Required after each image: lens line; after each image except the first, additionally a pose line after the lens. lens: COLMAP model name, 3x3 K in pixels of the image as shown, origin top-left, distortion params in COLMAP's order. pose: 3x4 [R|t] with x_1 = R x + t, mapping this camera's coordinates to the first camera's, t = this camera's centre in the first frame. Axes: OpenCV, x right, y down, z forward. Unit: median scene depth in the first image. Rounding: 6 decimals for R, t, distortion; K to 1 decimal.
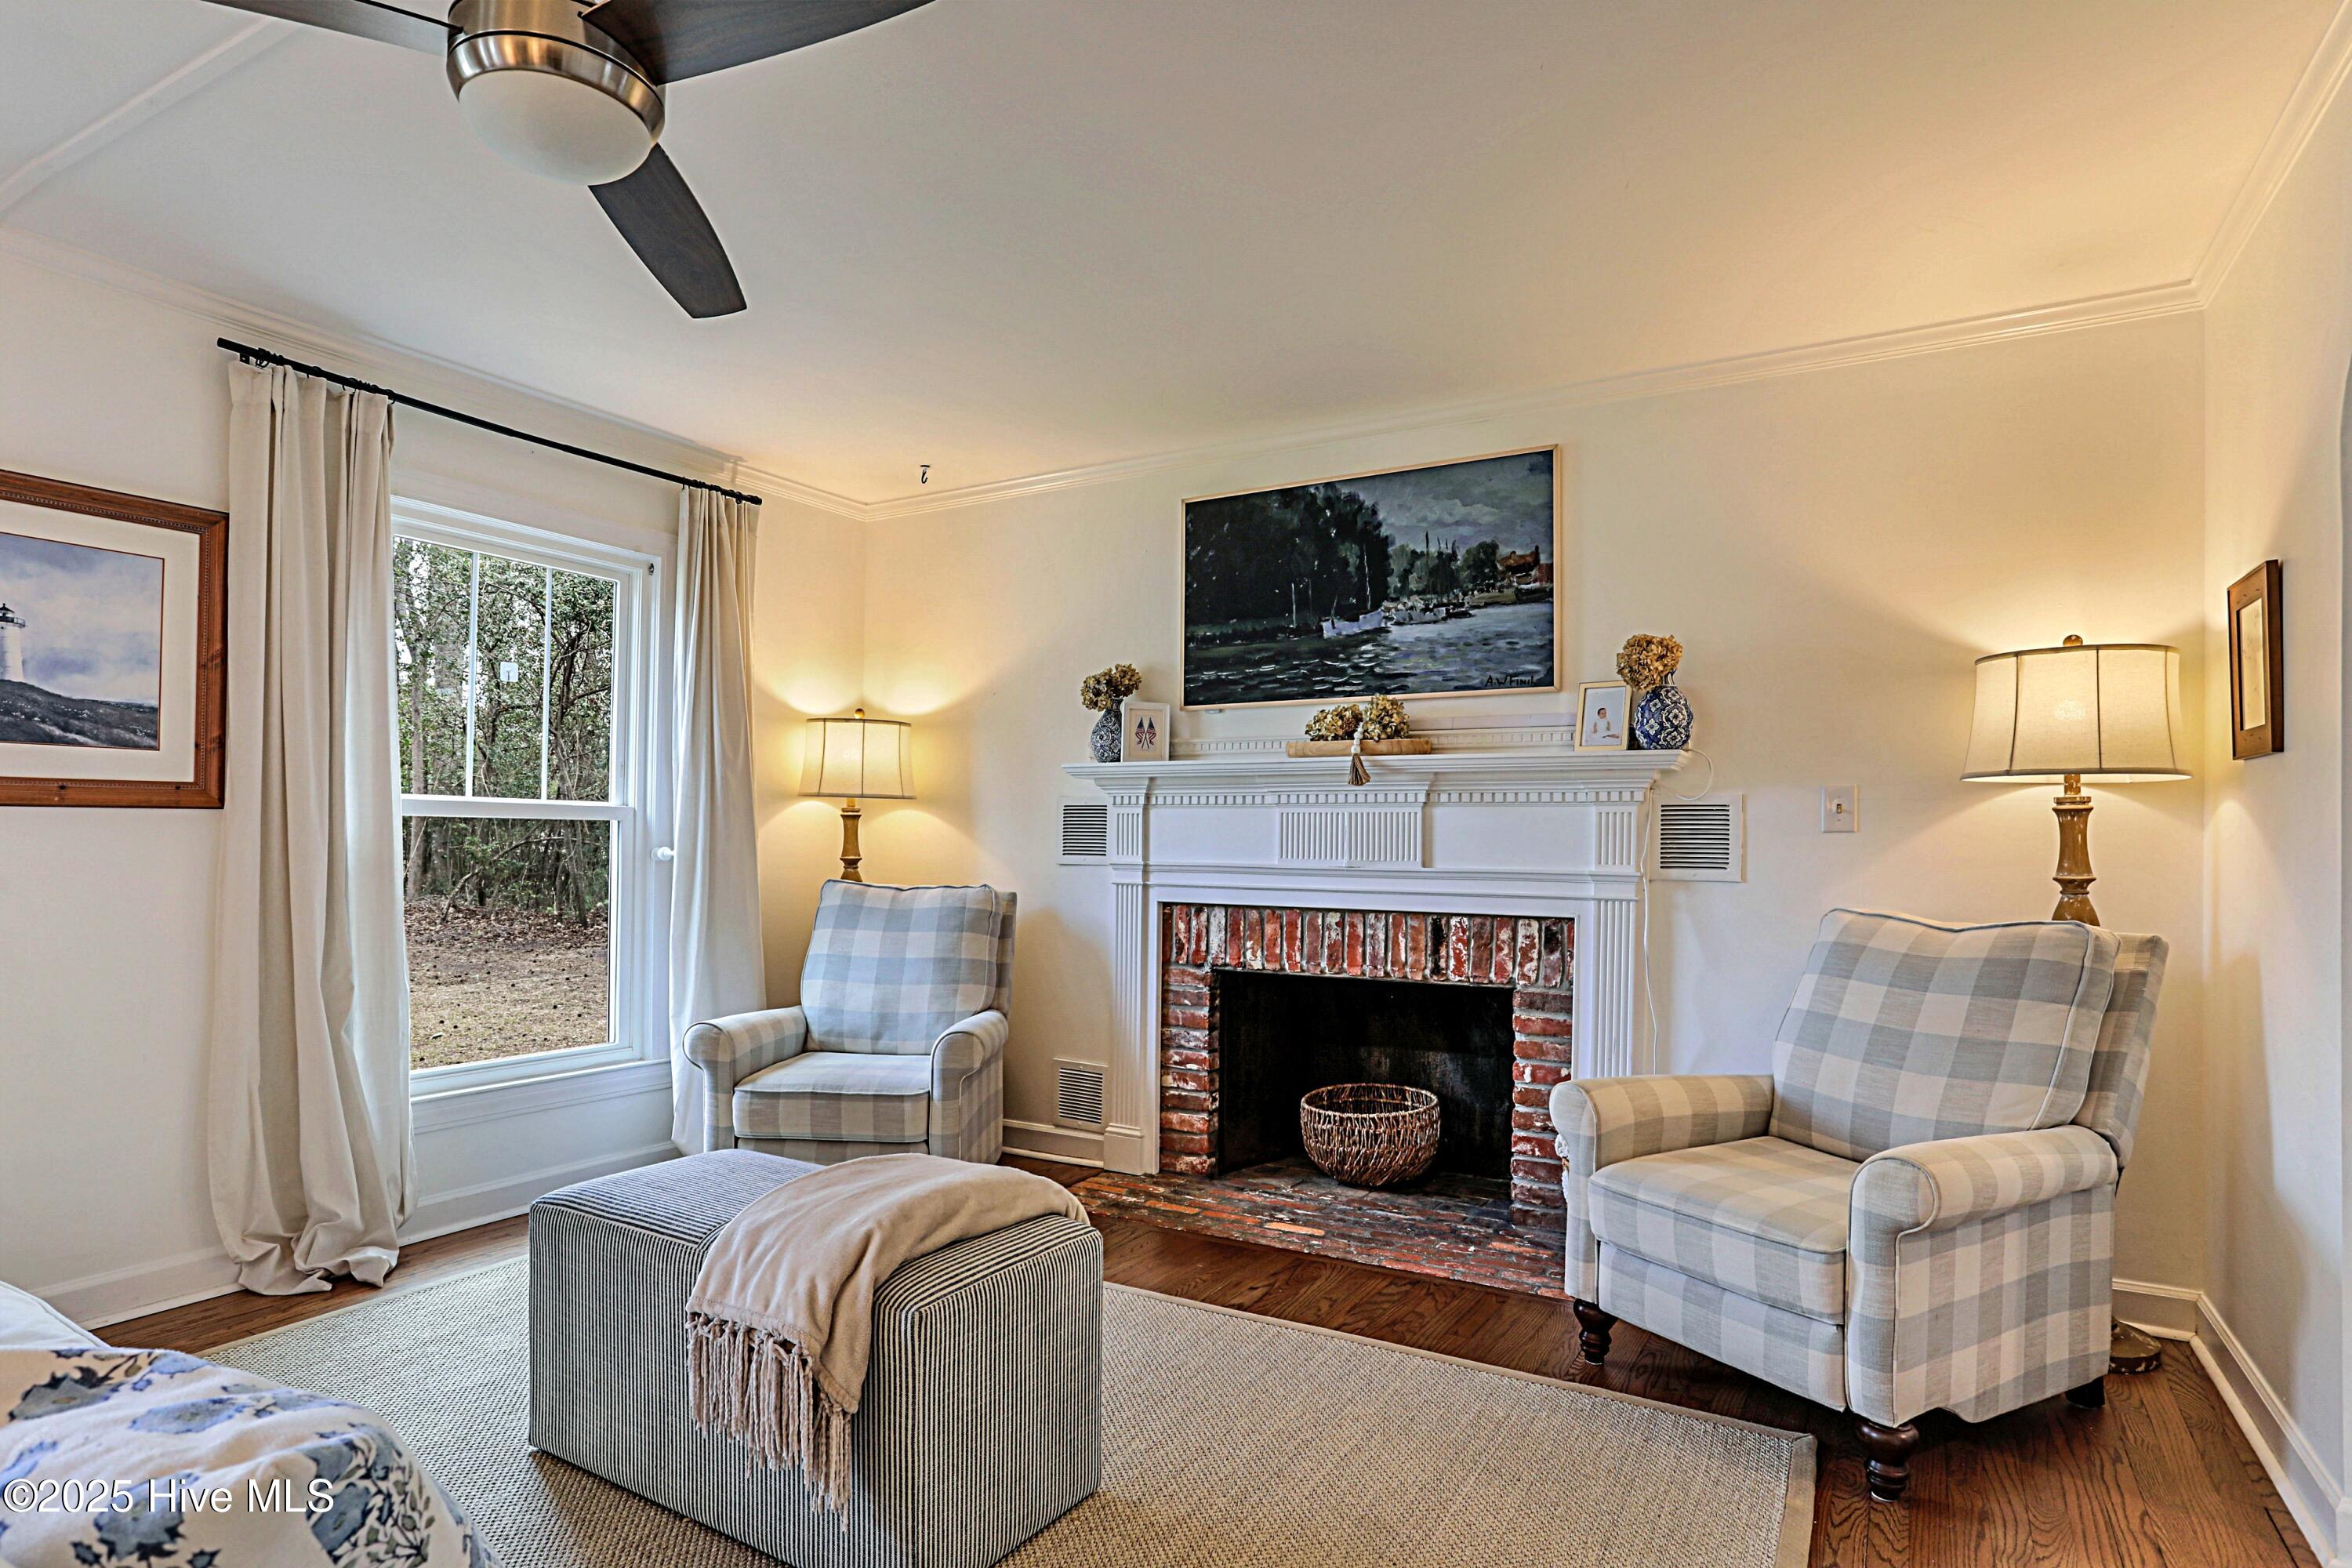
lens RADIAL K [[1257.7, 0, 1177.0], [0, 1257.7, 801.0], [0, 0, 1]] dist [-0.058317, 0.000456]
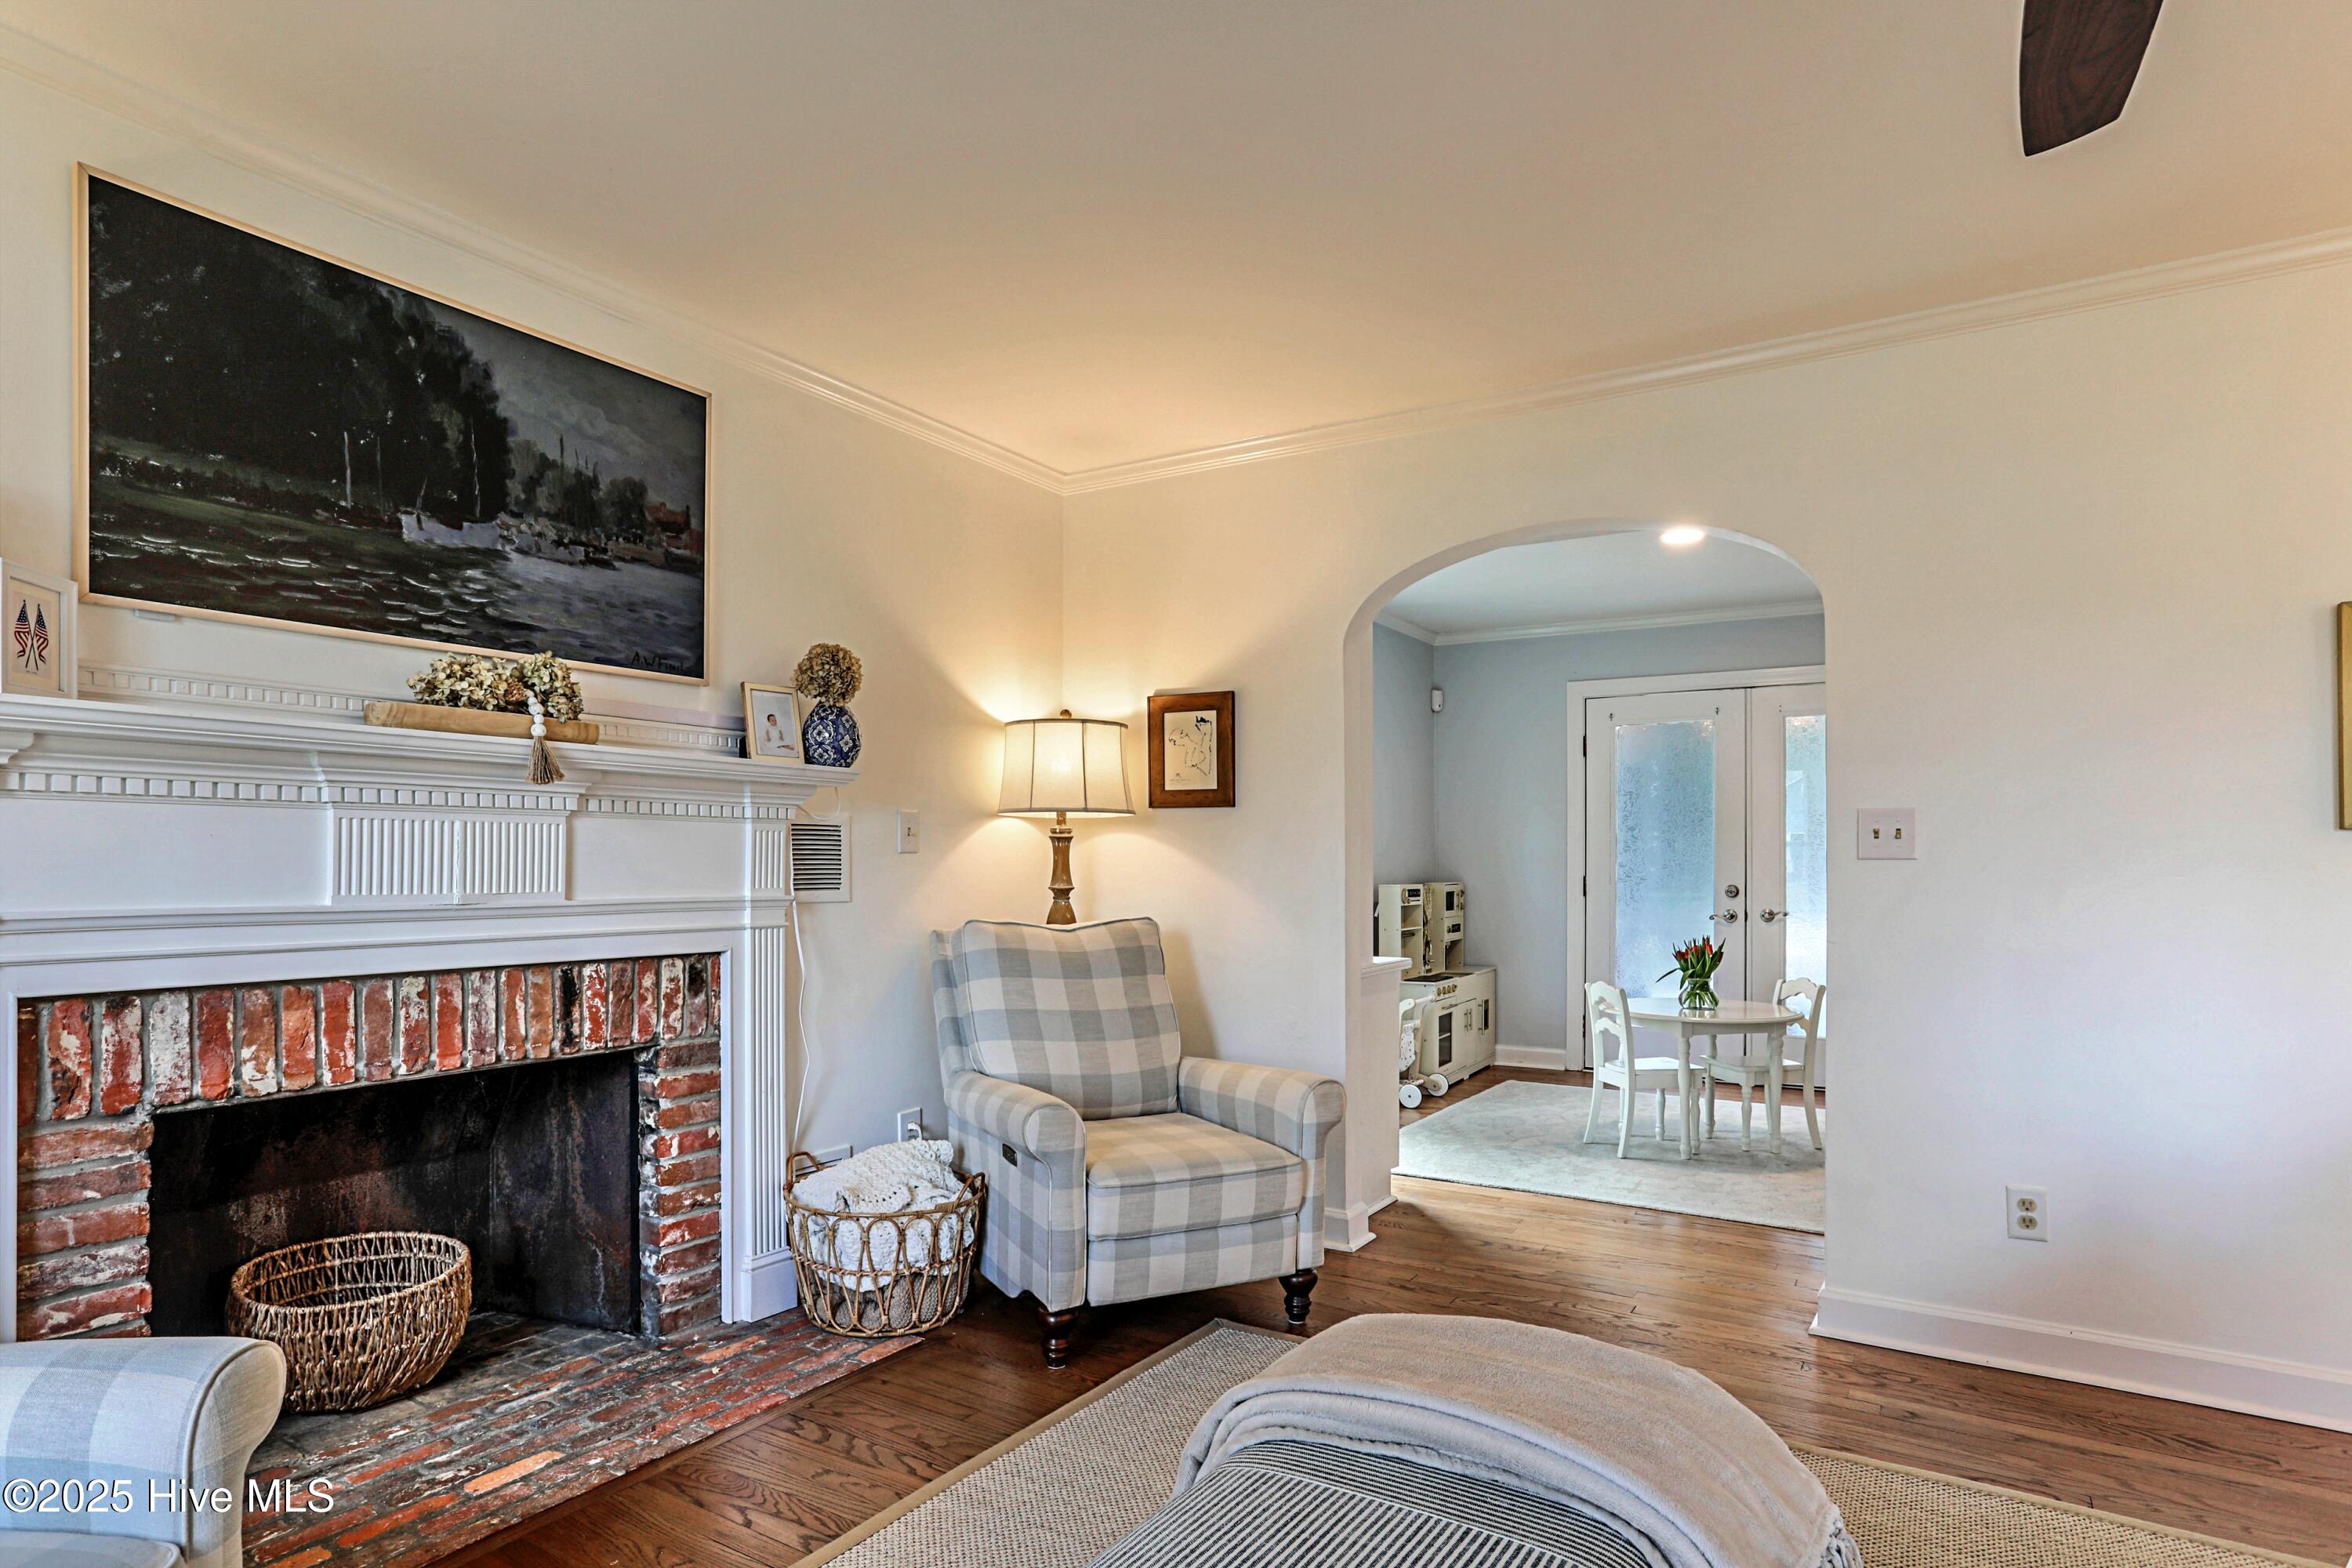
lens RADIAL K [[1249.9, 0, 1162.7], [0, 1249.9, 838.8], [0, 0, 1]] dist [-0.062242, 0.038334]
pose [[0.054387, 0.008318, 0.998485, -0.489666], [-0.033640, 0.999413, -0.006494, 0.010417], [-0.997953, -0.033236, 0.054634, 0.610355]]
